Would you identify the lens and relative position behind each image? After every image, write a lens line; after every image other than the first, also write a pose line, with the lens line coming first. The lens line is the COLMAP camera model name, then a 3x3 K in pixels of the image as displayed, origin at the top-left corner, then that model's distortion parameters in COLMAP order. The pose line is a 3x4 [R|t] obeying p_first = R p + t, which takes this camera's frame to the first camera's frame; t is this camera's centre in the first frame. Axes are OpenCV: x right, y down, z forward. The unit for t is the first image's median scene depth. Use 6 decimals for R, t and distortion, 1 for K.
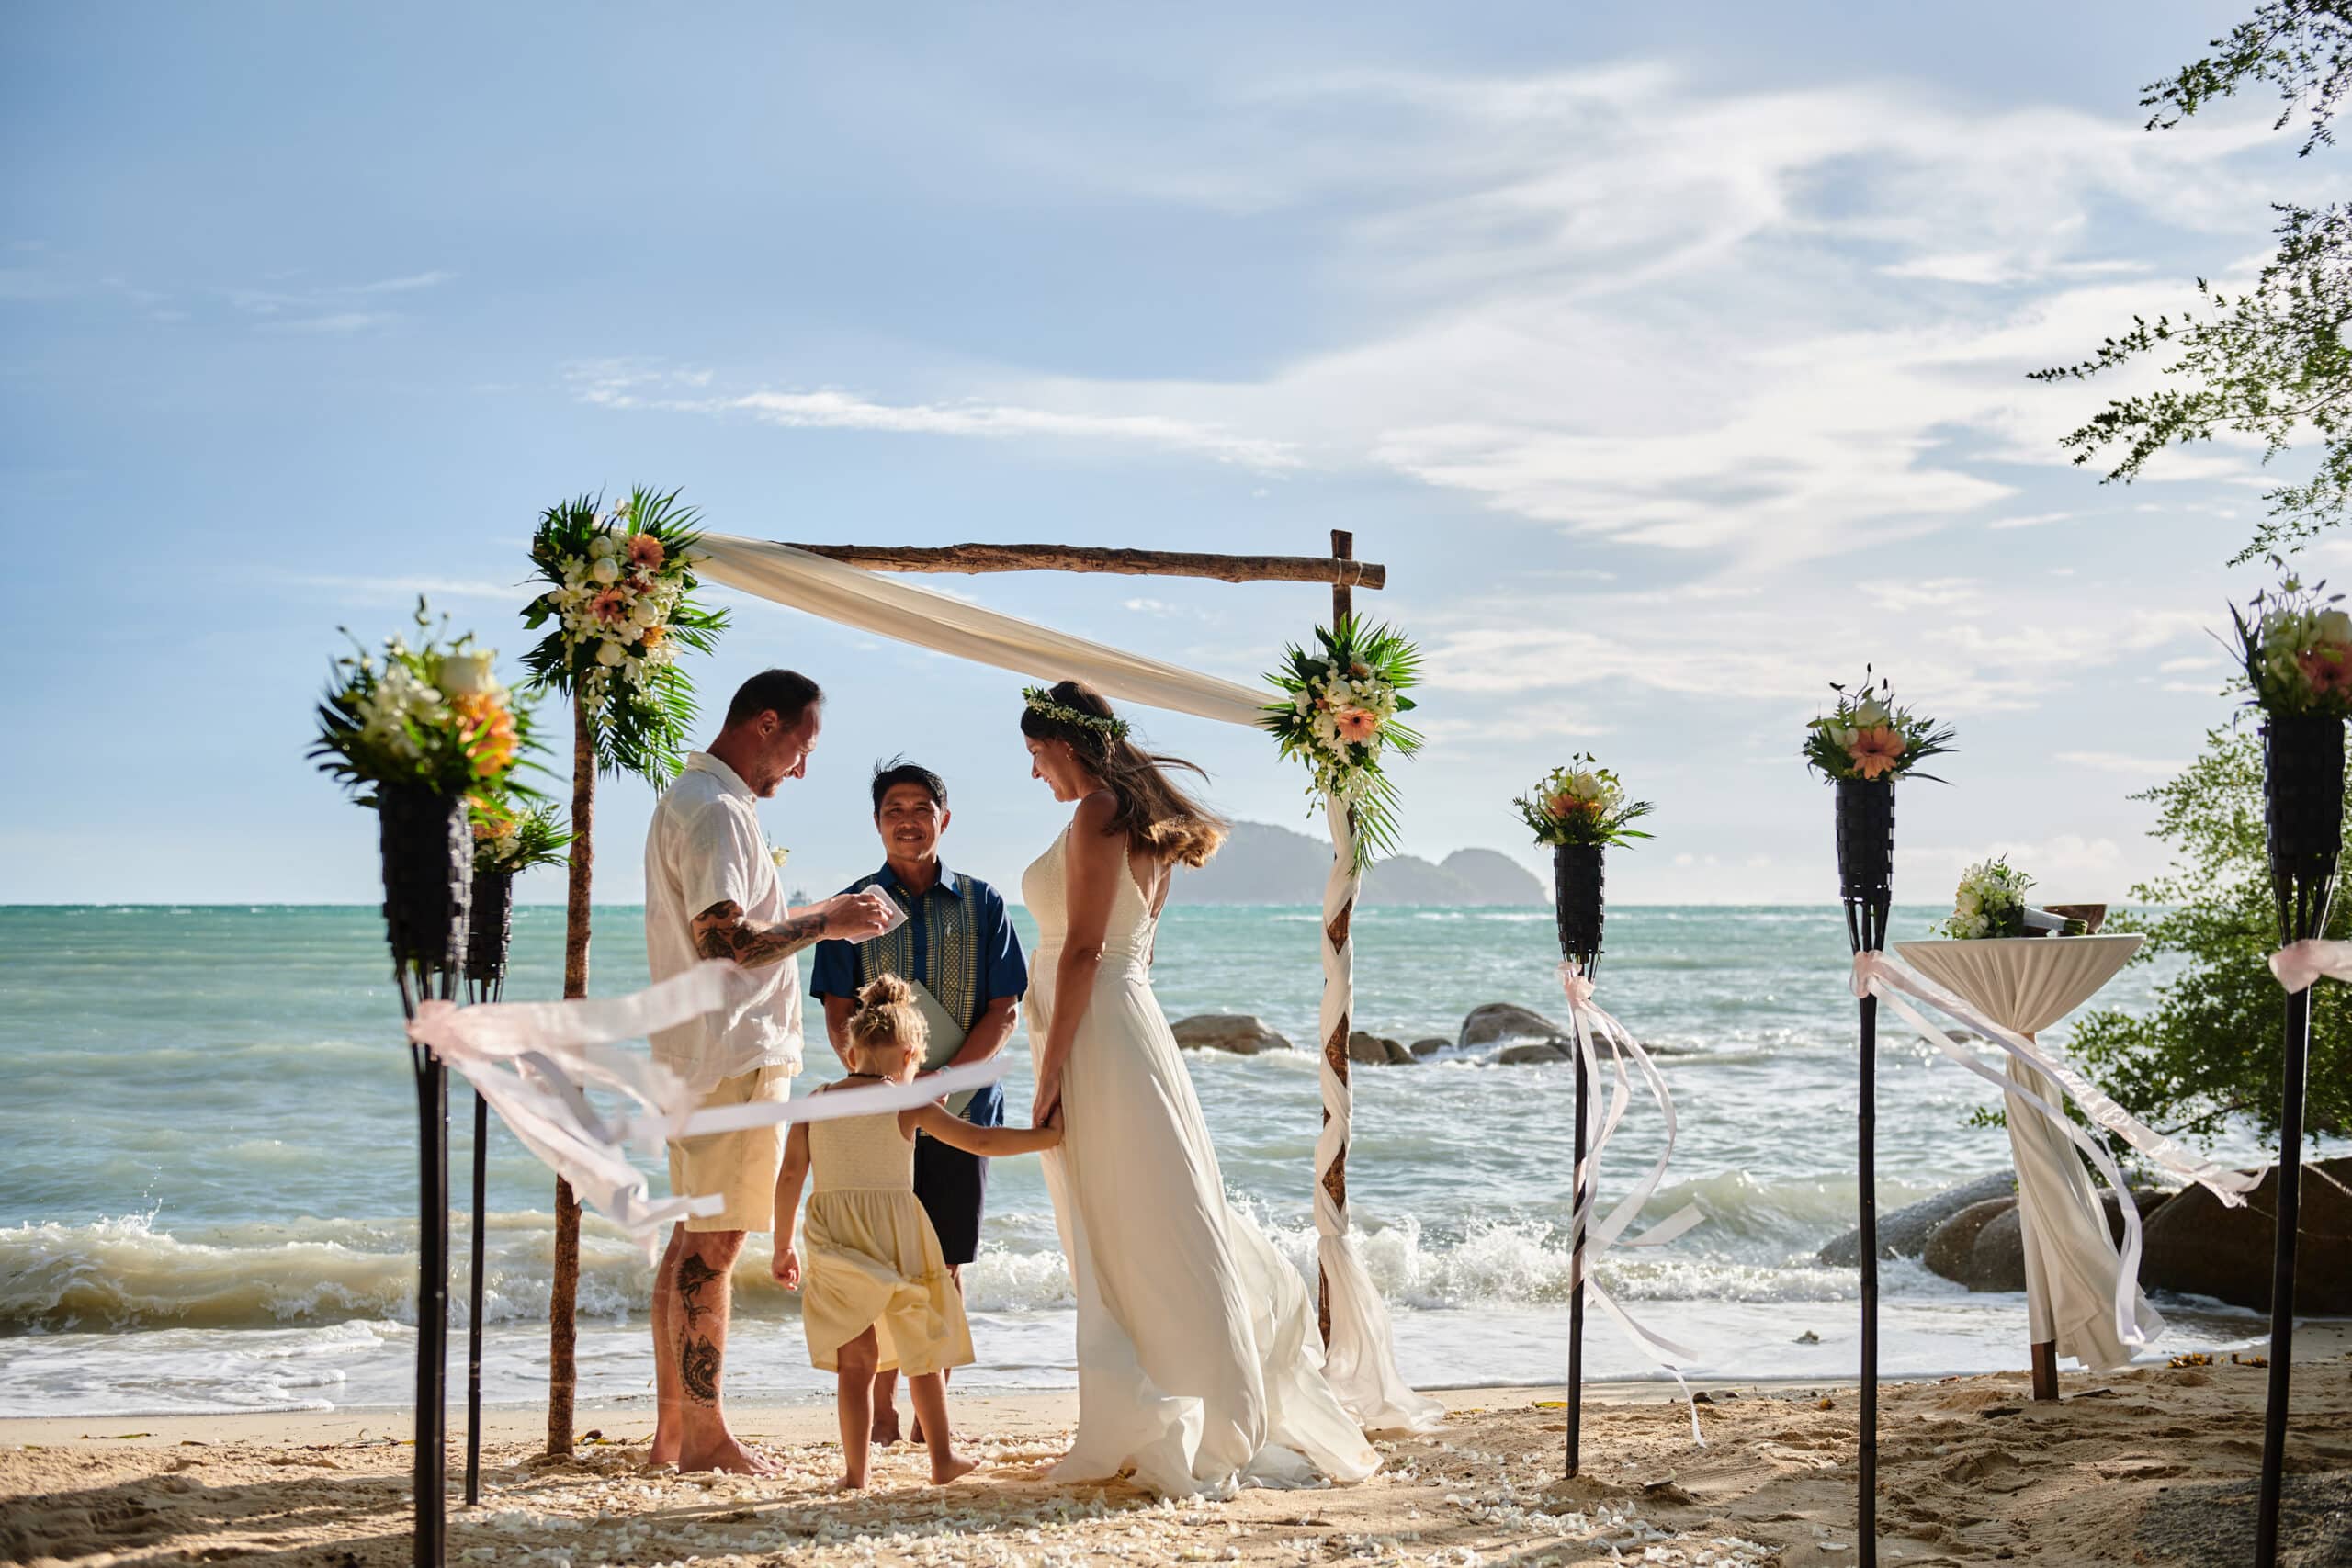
lens RADIAL K [[3025.5, 0, 1176.0], [0, 3025.5, 784.0], [0, 0, 1]] dist [0.080203, -0.043092]
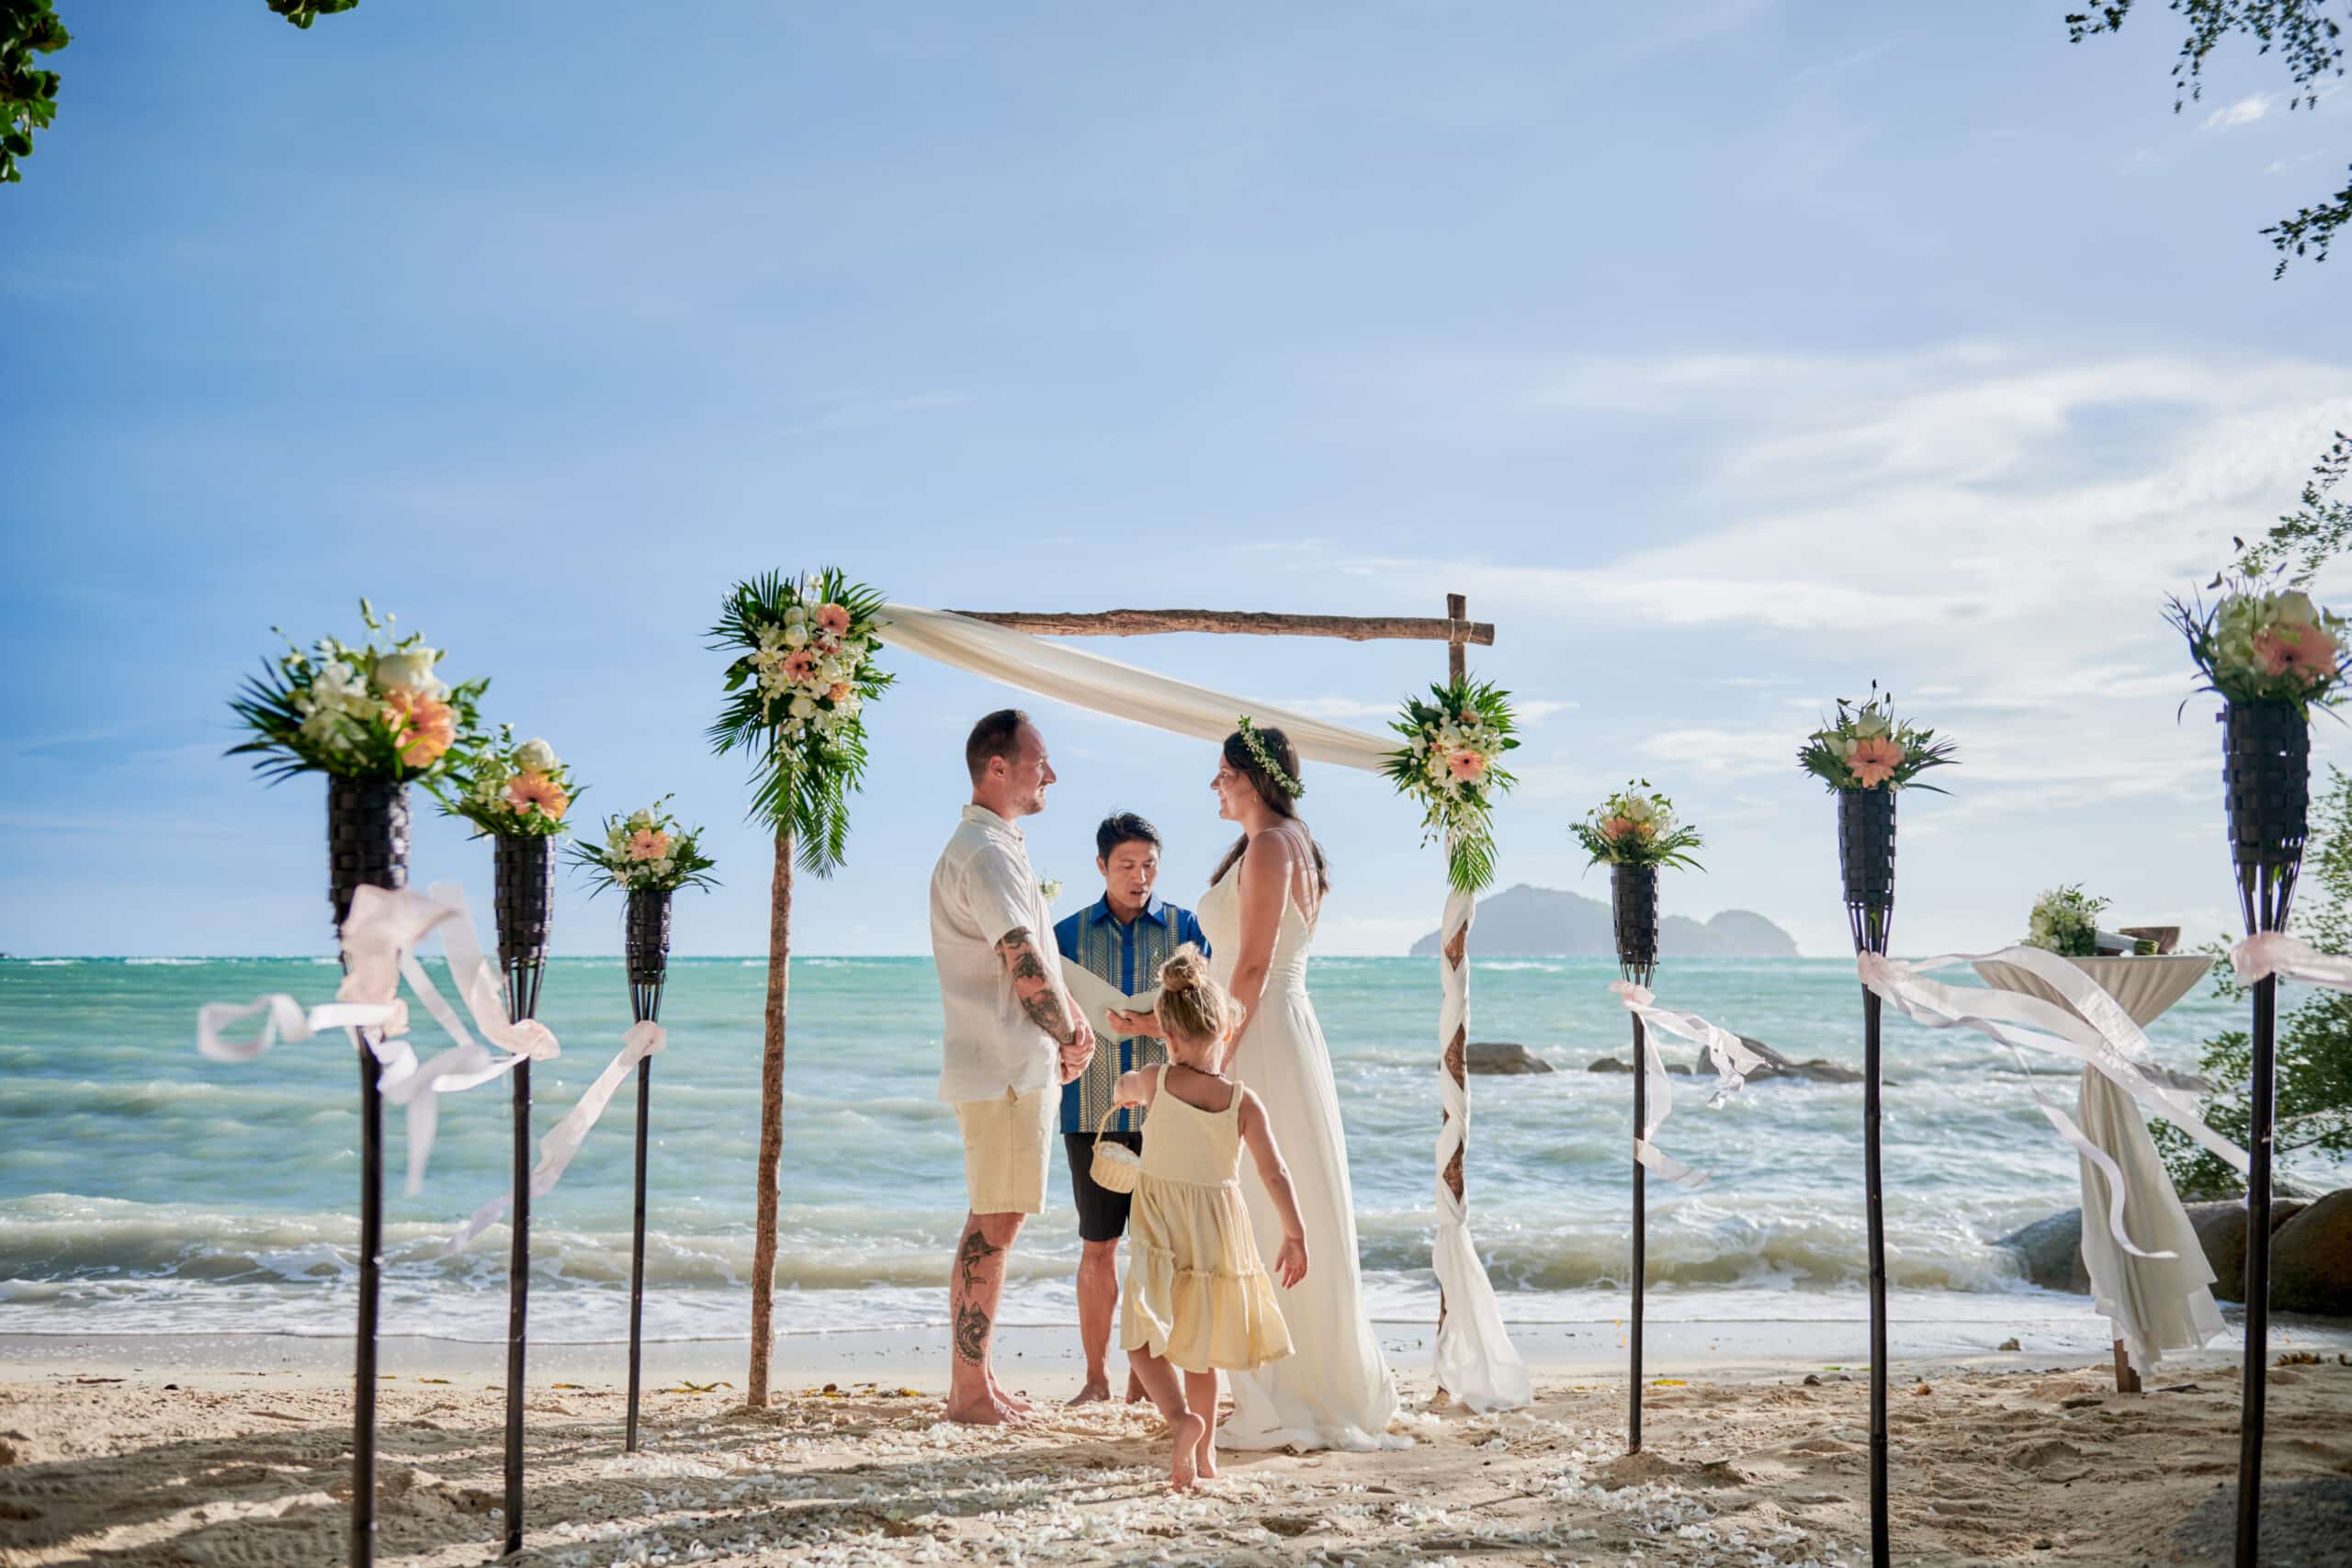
lens RADIAL K [[2427.3, 0, 1176.0], [0, 2427.3, 784.0], [0, 0, 1]] dist [0.081253, 0.032025]
pose [[0.991377, -0.008964, -0.130731, 0.075282], [0.004829, 0.999479, -0.031911, 0.016507], [0.130949, 0.031005, 0.990904, 0.102422]]
